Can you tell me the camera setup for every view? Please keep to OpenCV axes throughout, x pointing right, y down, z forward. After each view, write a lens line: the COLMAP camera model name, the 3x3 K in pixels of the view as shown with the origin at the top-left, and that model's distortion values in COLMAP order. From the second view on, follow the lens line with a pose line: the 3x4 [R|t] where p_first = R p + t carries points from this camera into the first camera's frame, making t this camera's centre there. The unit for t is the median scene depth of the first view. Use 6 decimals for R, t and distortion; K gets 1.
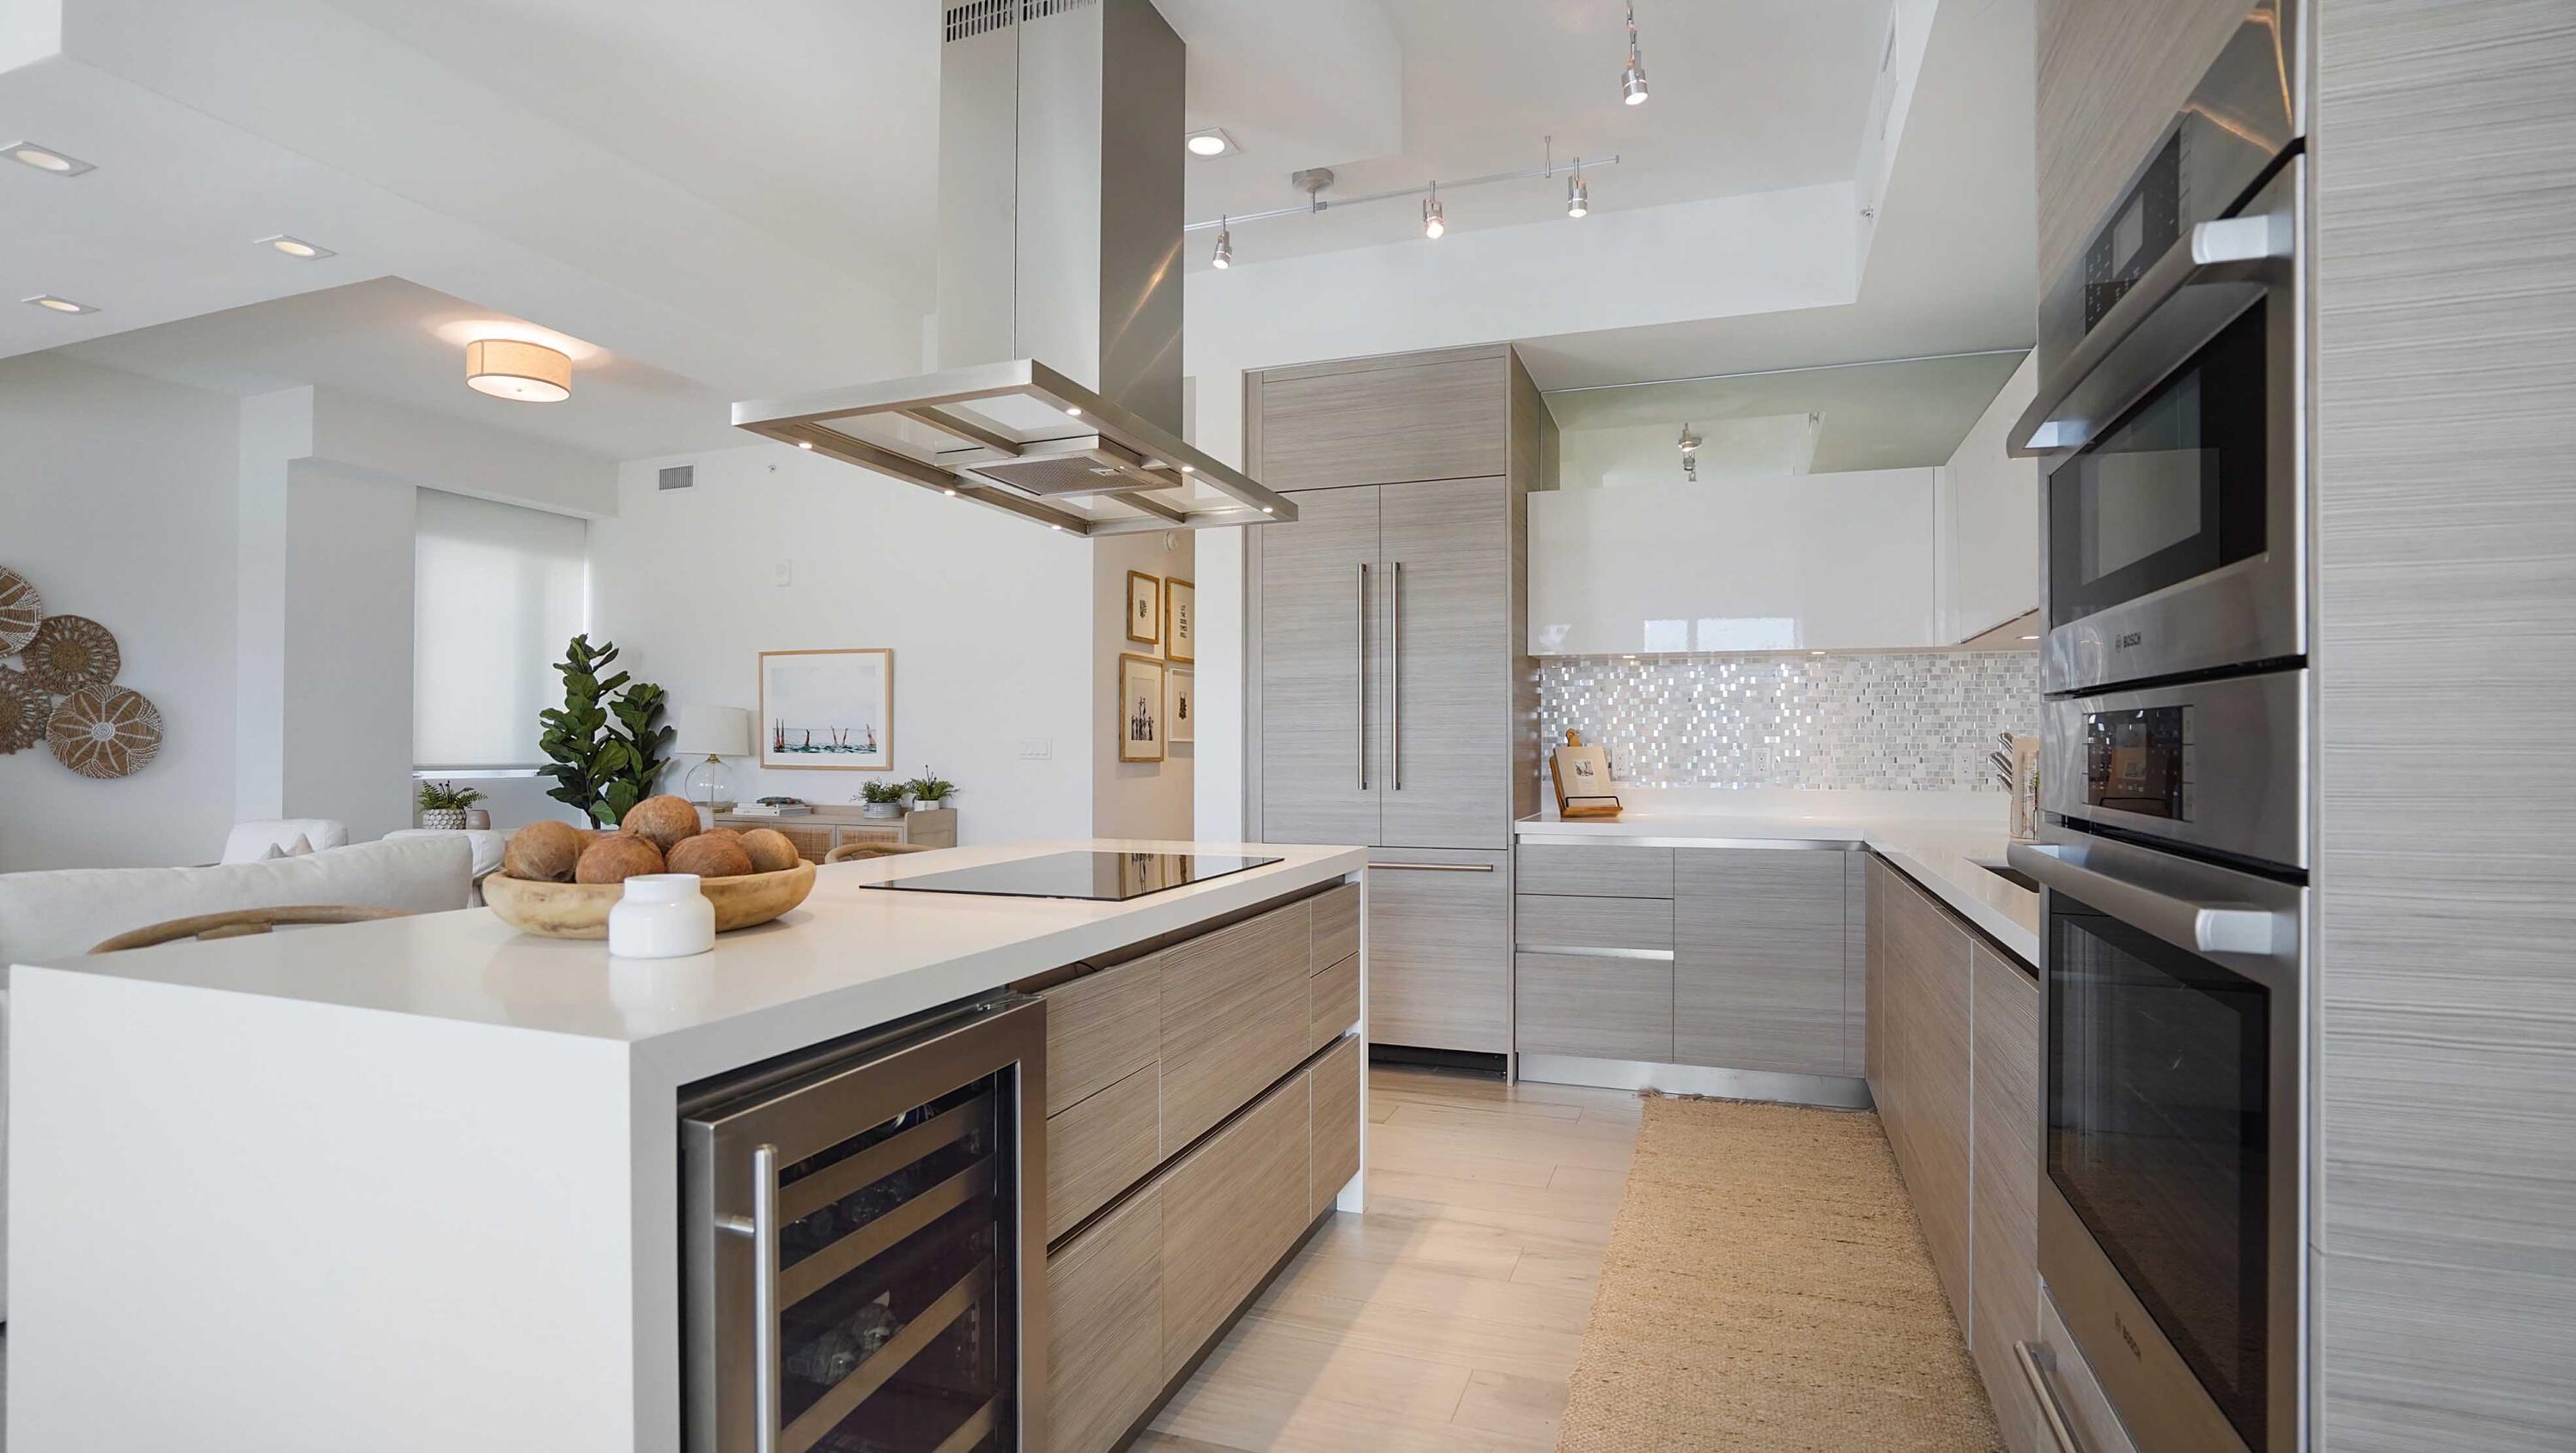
lens RADIAL K [[1227.6, 0, 1288.0], [0, 1227.6, 726.5], [0, 0, 1]] dist [-0.061052, 0.022950]
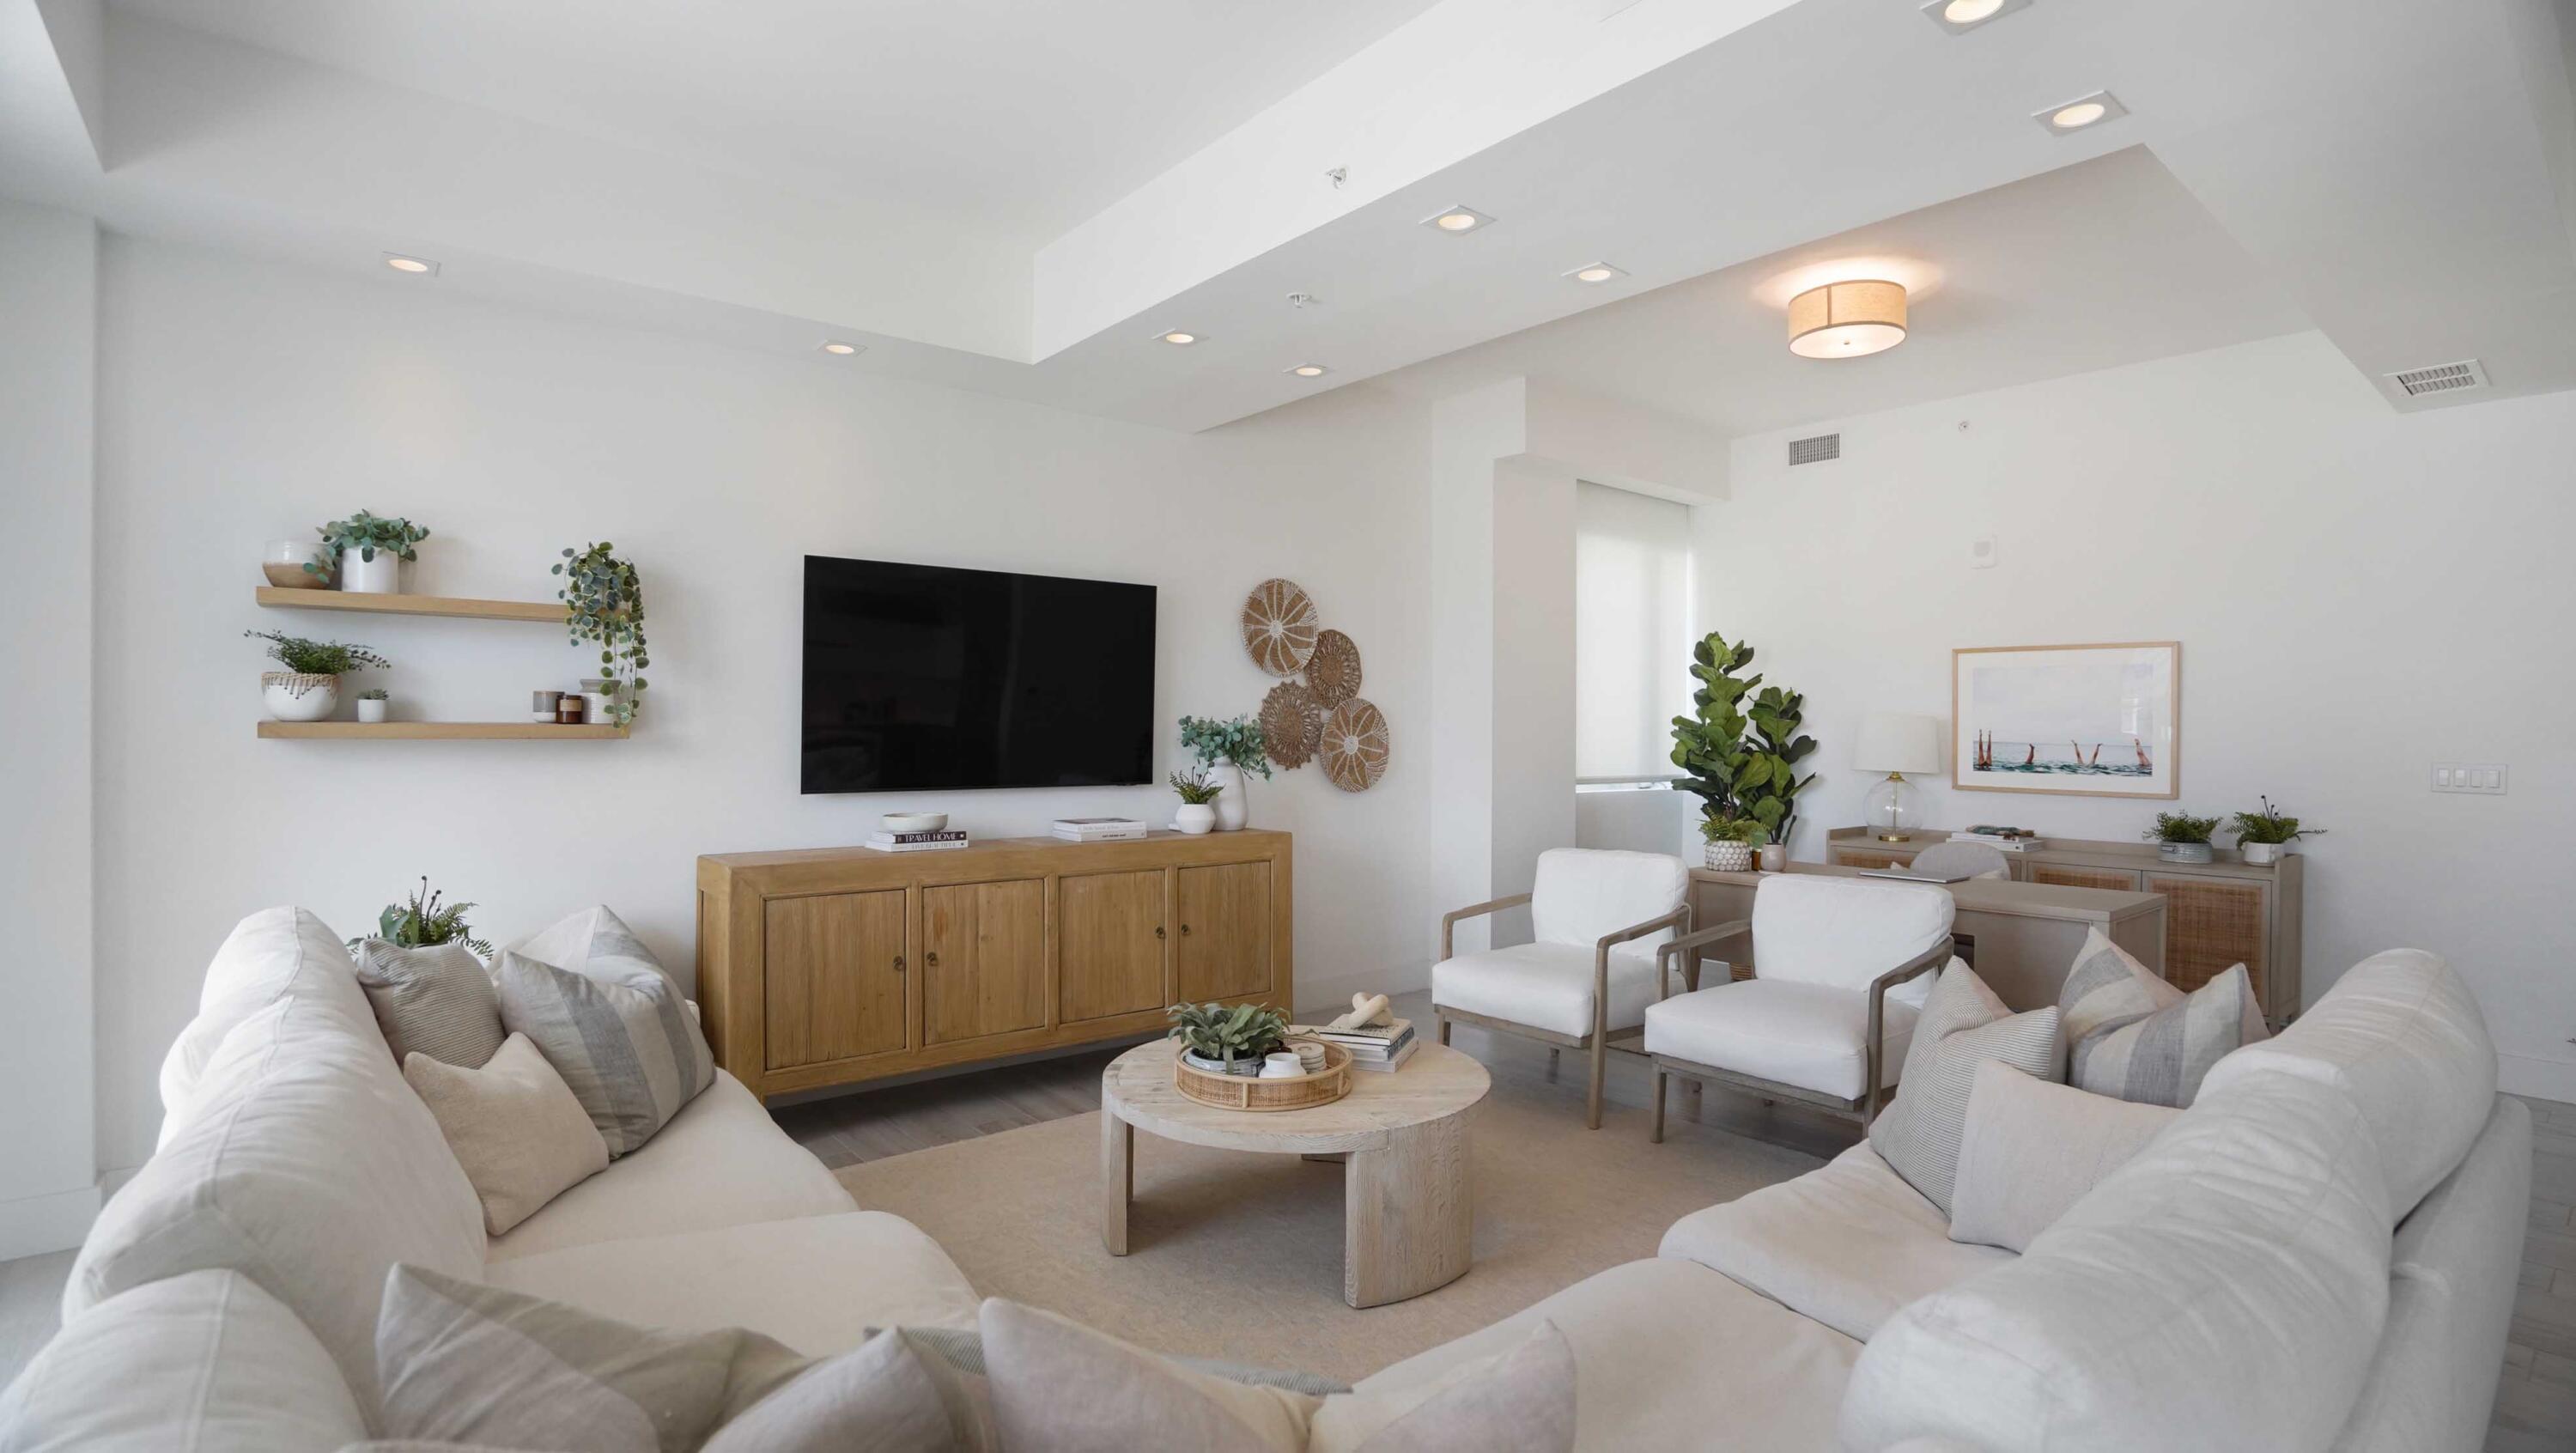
lens RADIAL K [[1227.6, 0, 1288.0], [0, 1227.6, 726.5], [0, 0, 1]] dist [-0.061052, 0.022950]
pose [[0.858636, 0.004696, -0.512564, -0.420710], [0.000940, 0.999942, 0.010736, -0.018404], [0.512584, -0.009700, 0.858582, 0.064247]]
